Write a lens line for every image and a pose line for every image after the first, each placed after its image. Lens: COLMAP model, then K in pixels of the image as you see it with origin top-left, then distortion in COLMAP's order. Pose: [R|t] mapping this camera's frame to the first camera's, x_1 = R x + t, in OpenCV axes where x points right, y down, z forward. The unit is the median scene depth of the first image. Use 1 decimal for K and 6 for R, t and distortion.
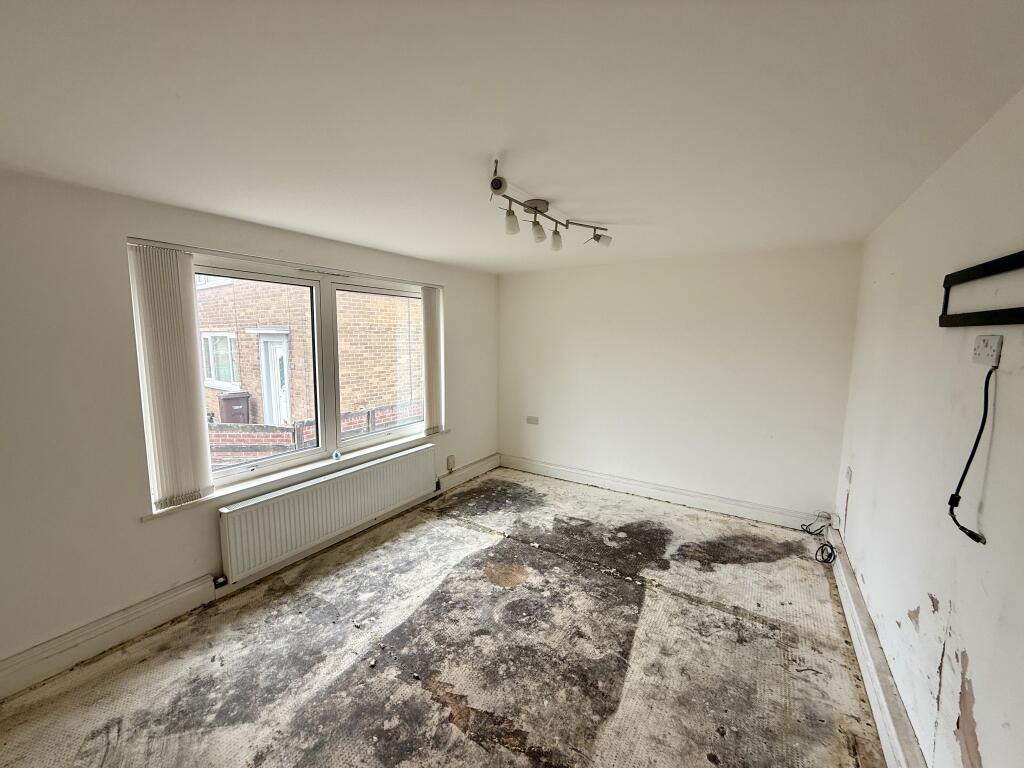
lens RADIAL K [[407.4, 0, 511.7], [0, 407.4, 384.6], [0, 0, 1]] dist [-0.001847, -0.000628]
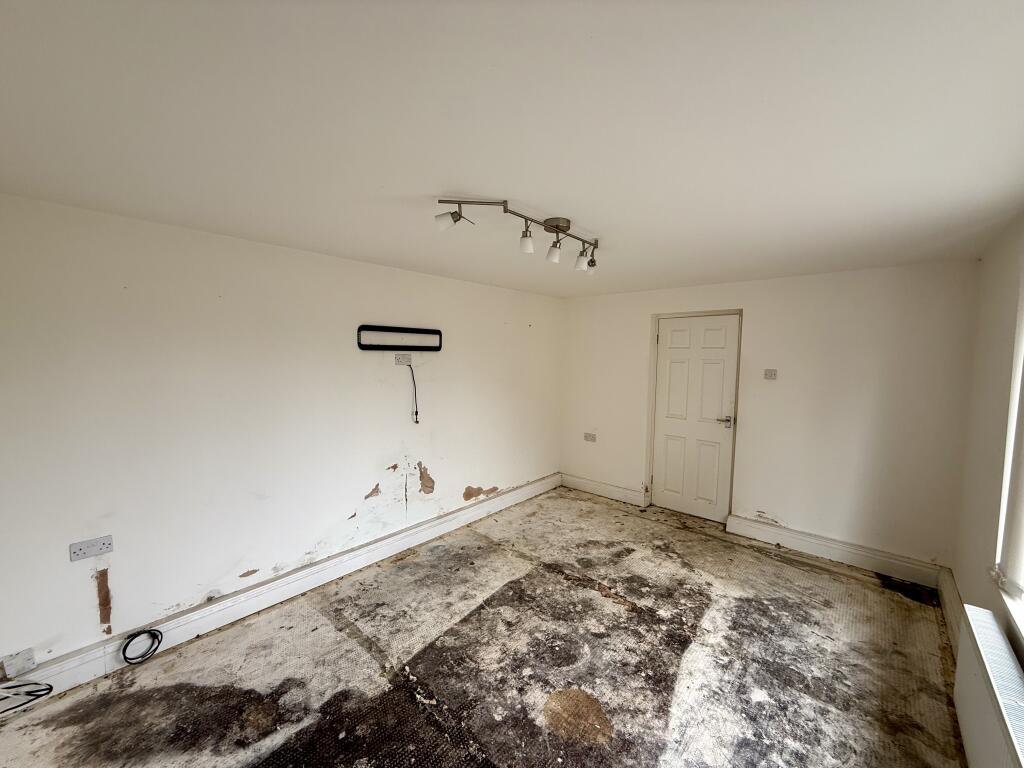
lens RADIAL K [[407.4, 0, 505.3], [0, 407.4, 382.3], [0, 0, 1]] dist [-0.001847, -0.000628]
pose [[-0.984067, -0.025954, 0.175892, -0.000774], [0.008400, 0.981397, 0.191805, -0.246148], [-0.177598, 0.190227, -0.965543, 1.907486]]
